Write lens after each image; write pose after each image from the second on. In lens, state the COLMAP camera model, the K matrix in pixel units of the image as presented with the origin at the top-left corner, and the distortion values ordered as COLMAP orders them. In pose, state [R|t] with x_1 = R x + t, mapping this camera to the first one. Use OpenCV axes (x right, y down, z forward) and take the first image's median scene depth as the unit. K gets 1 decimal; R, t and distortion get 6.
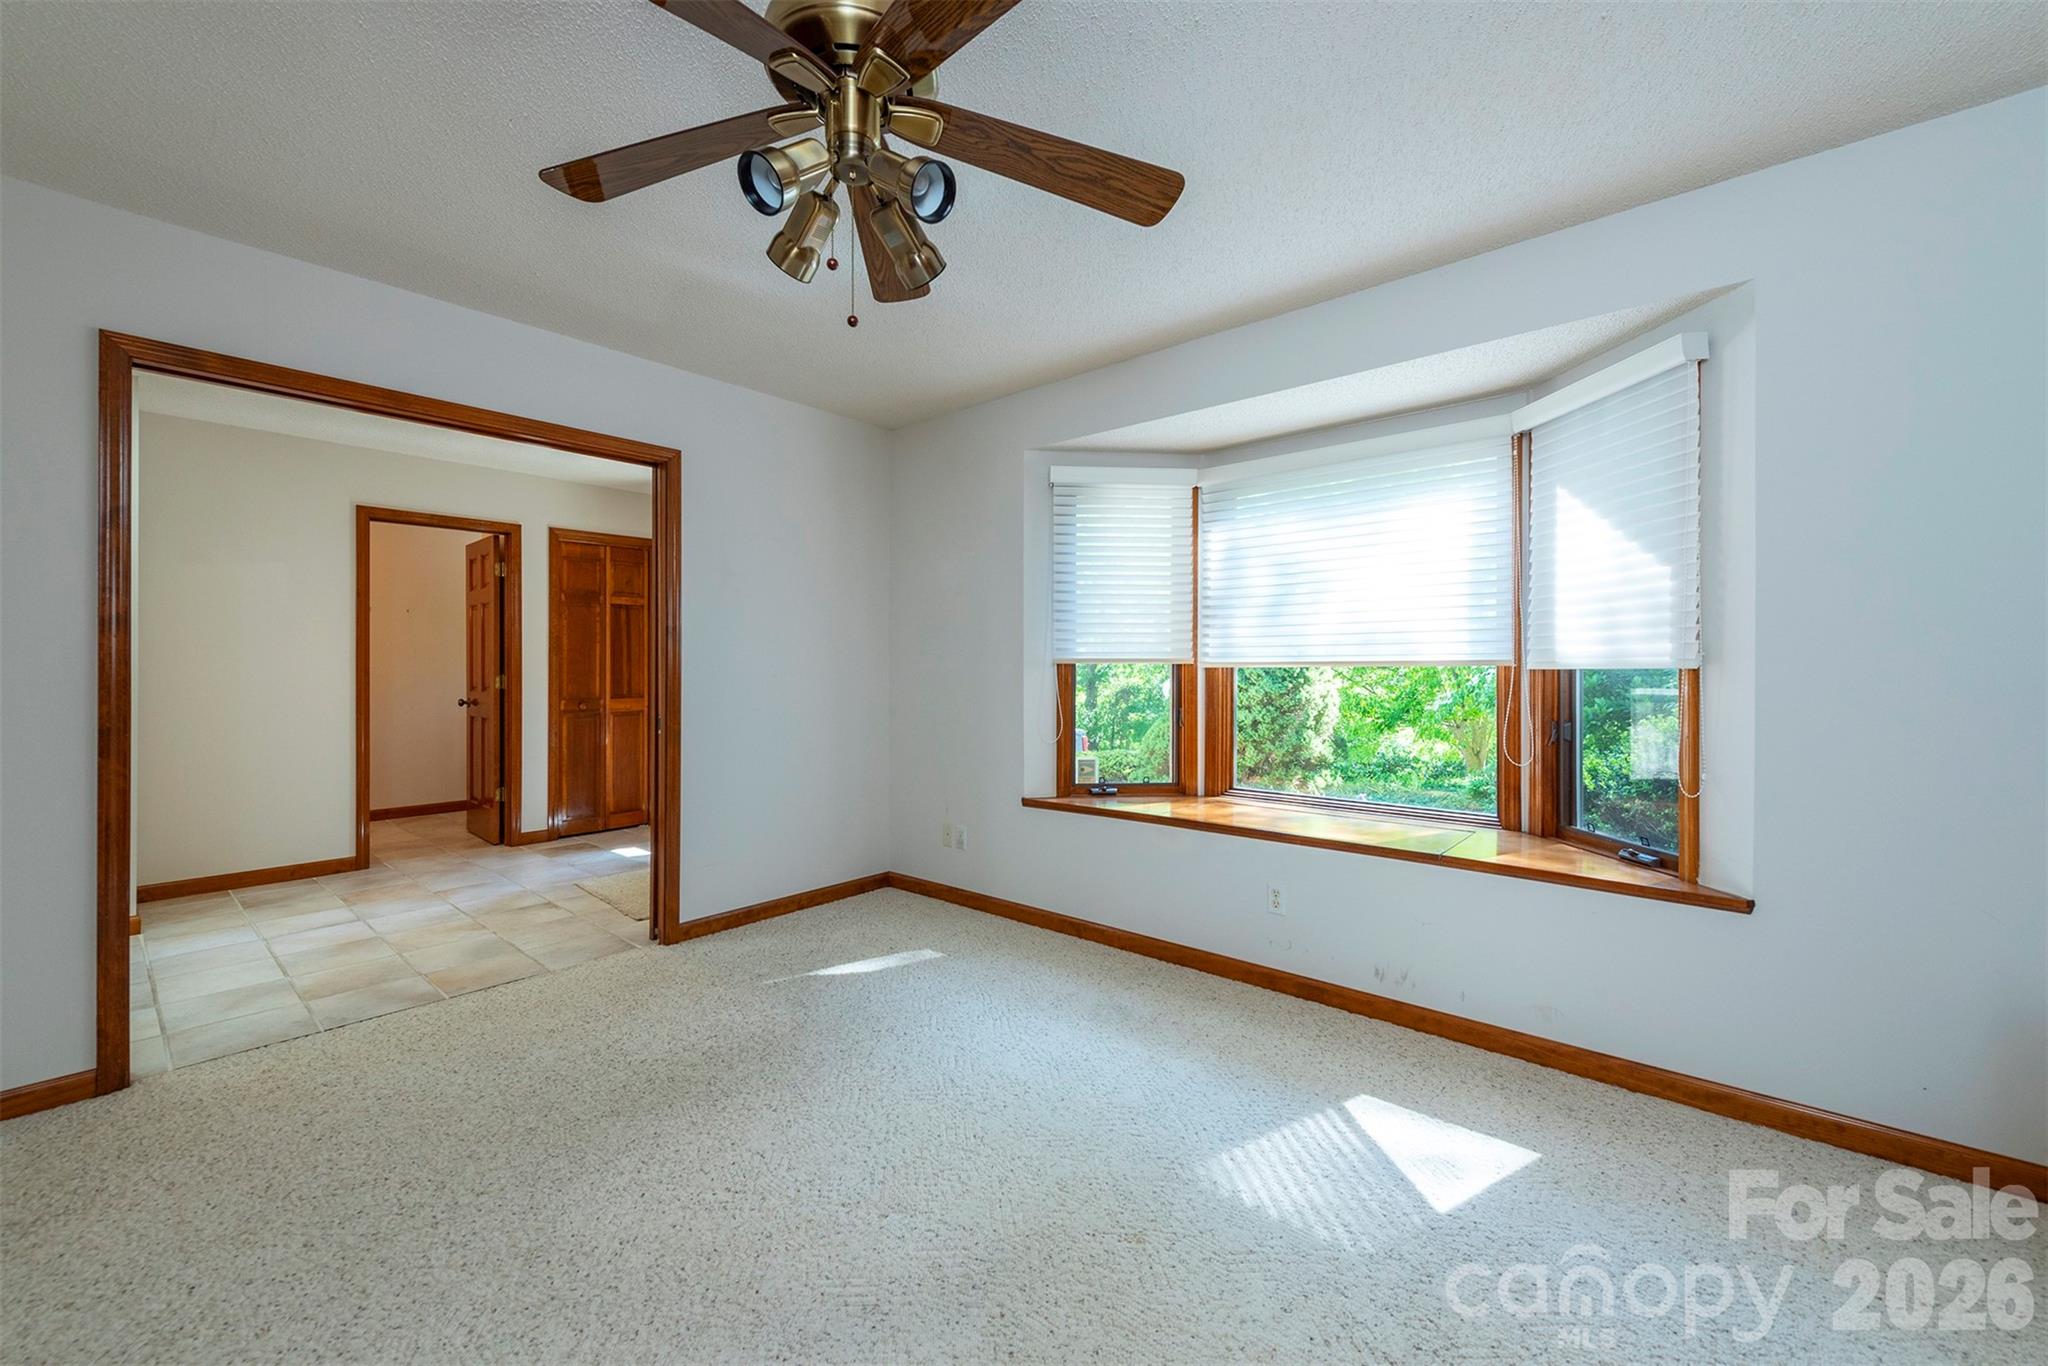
lens RADIAL K [[806.6, 0, 1022.7], [0, 806.6, 668.0], [0, 0, 1]] dist [0.006069, -0.001267]
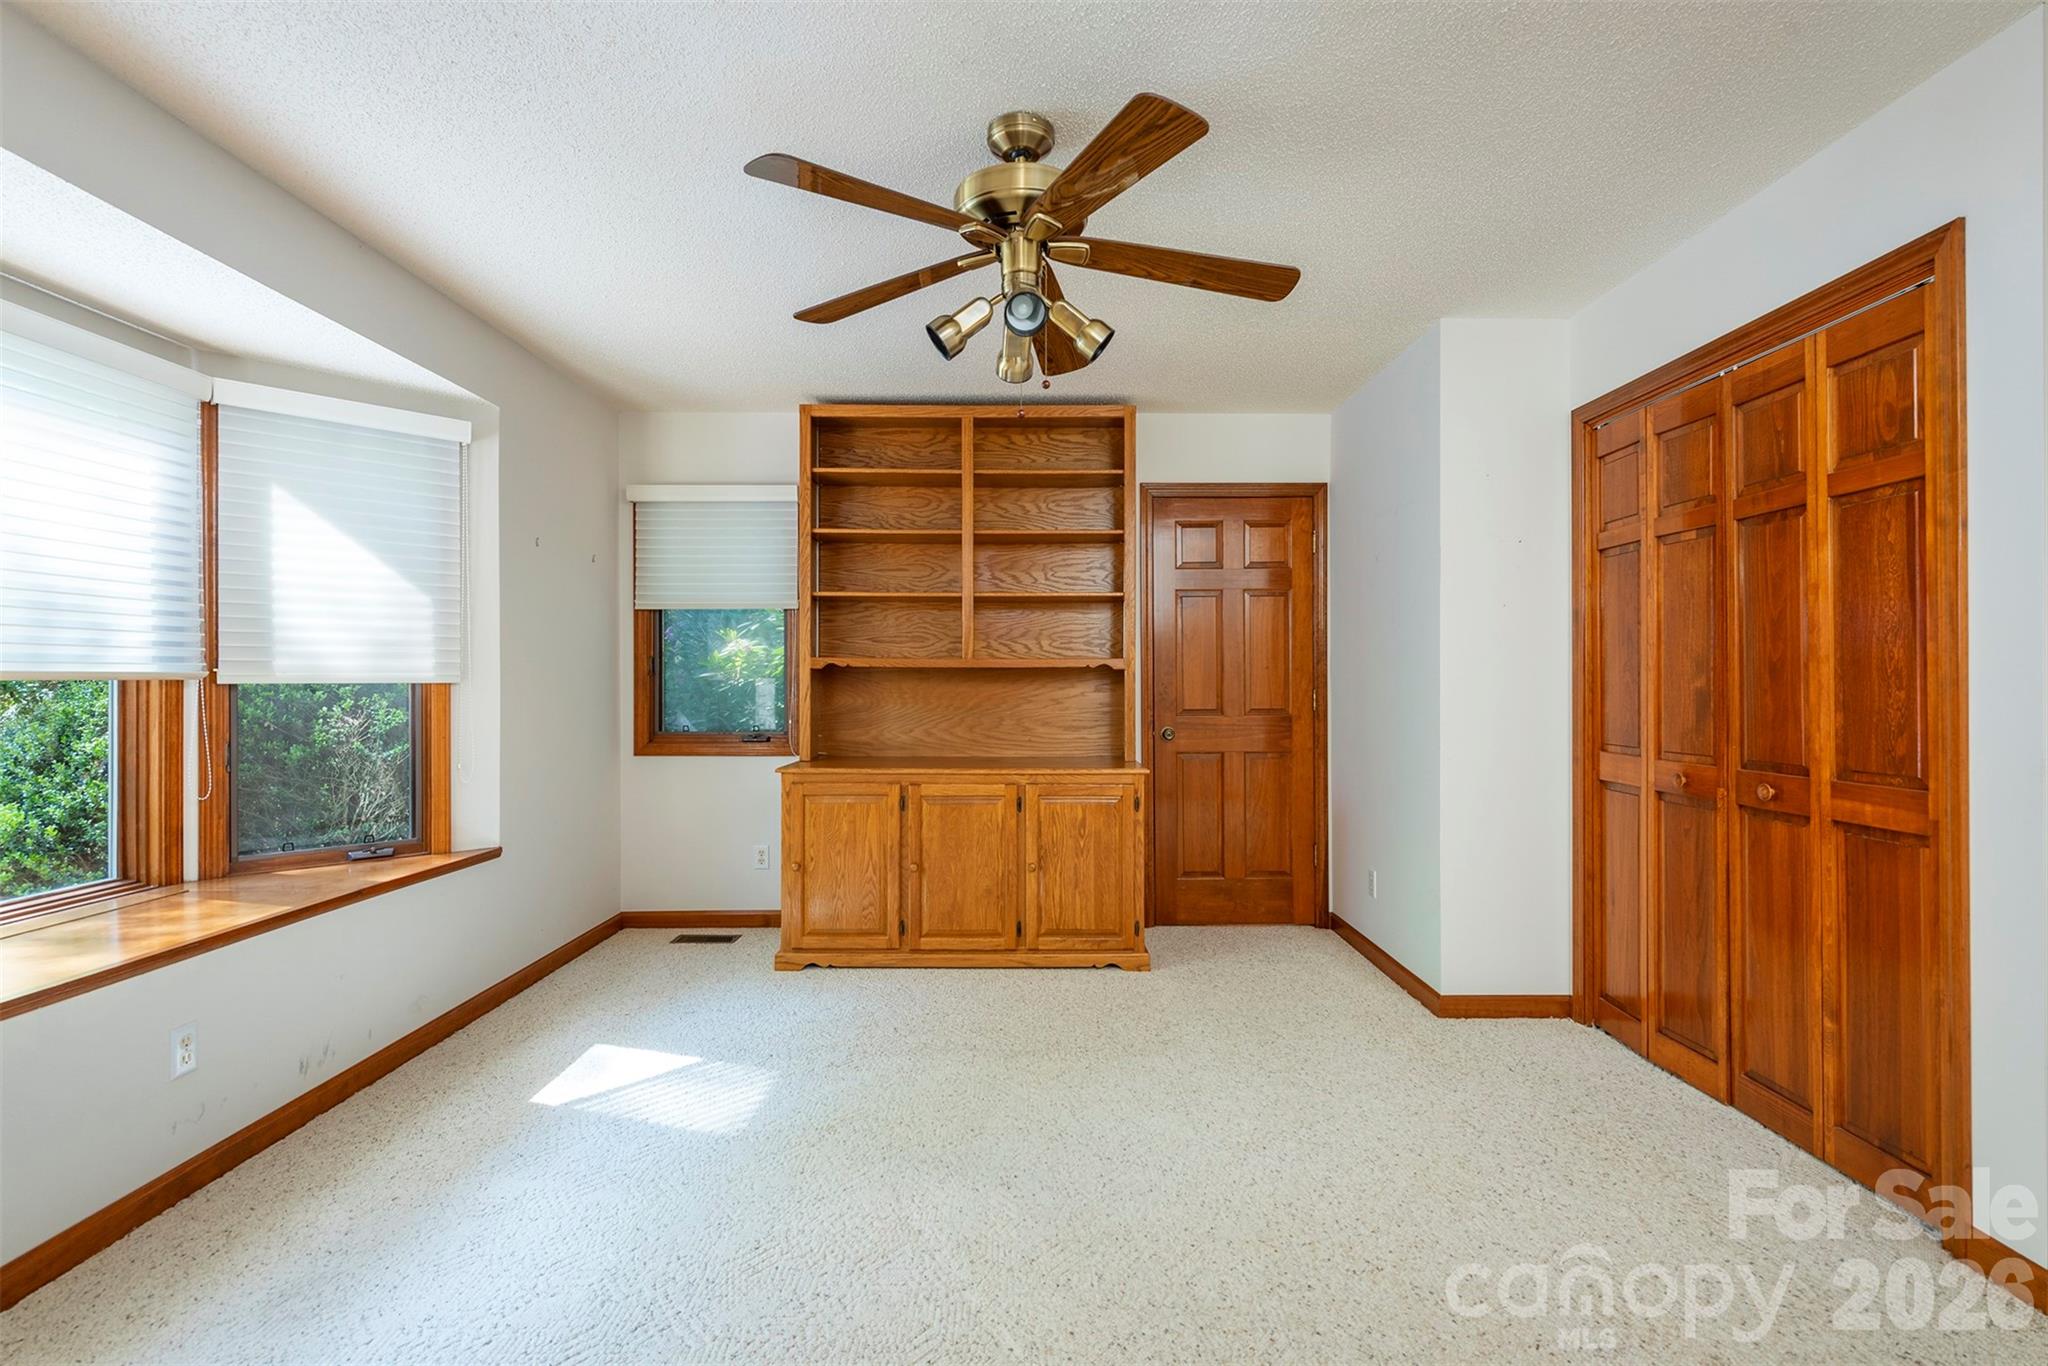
lens RADIAL K [[987.4, 0, 1023.9], [0, 987.4, 681.8], [0, 0, 1]] dist [0.010513, -0.004606]
pose [[-0.655783, 0.003475, 0.754942, -0.872317], [0.009238, 0.999951, 0.003422, 0.003758], [-0.754893, 0.009218, -0.655783, 1.268520]]
